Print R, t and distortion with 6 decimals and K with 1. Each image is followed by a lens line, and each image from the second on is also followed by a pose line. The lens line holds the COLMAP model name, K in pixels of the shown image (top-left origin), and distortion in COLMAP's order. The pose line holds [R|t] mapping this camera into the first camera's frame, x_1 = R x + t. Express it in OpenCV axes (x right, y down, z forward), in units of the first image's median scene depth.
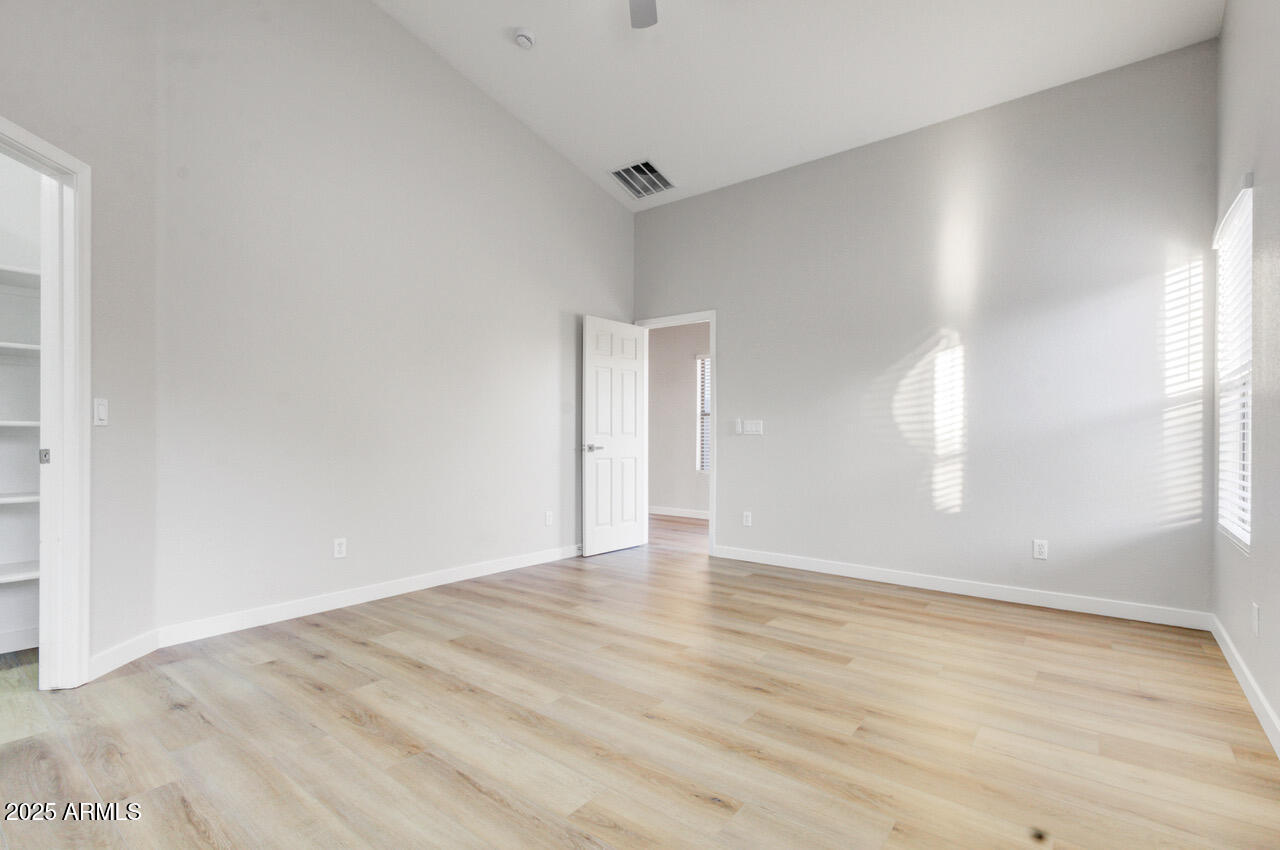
lens RADIAL K [[595.8, 0, 640.0], [0, 595.8, 425.0], [0, 0, 1]] dist [0.003744, 0.000432]
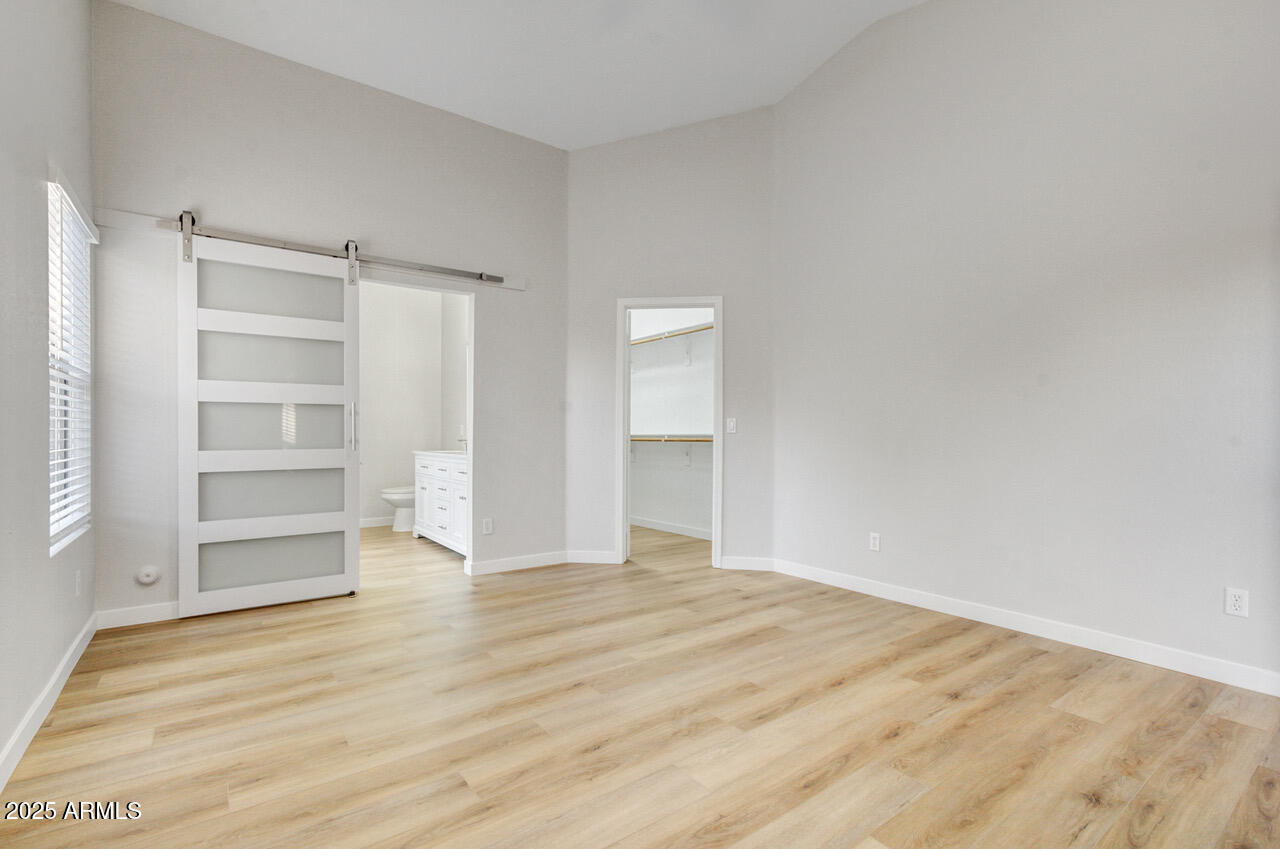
lens RADIAL K [[595.8, 0, 640.0], [0, 595.8, 424.5], [0, 0, 1]] dist [0.003744, 0.000432]
pose [[-0.270542, -0.015003, -0.962591, 0.678798], [0.015337, 0.999685, -0.019891, 0.005522], [0.962586, -0.020144, -0.270226, 0.886267]]
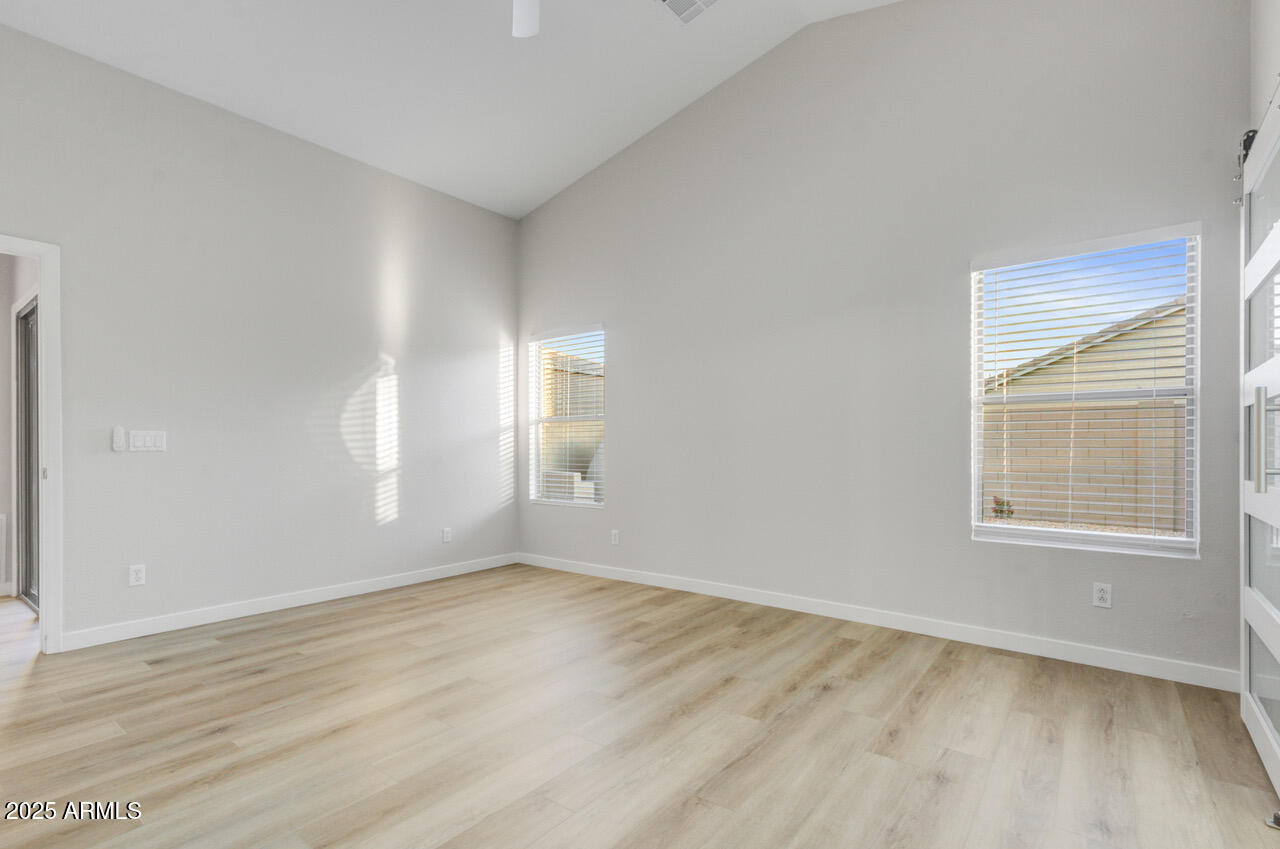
lens RADIAL K [[593.7, 0, 641.8], [0, 593.7, 450.2], [0, 0, 1]] dist [-0.000149, 0.000713]
pose [[-0.011391, -0.009189, 0.999893, -0.714314], [-0.021005, 0.999739, 0.008948, -0.007724], [-0.999714, -0.020901, -0.011581, 0.603283]]
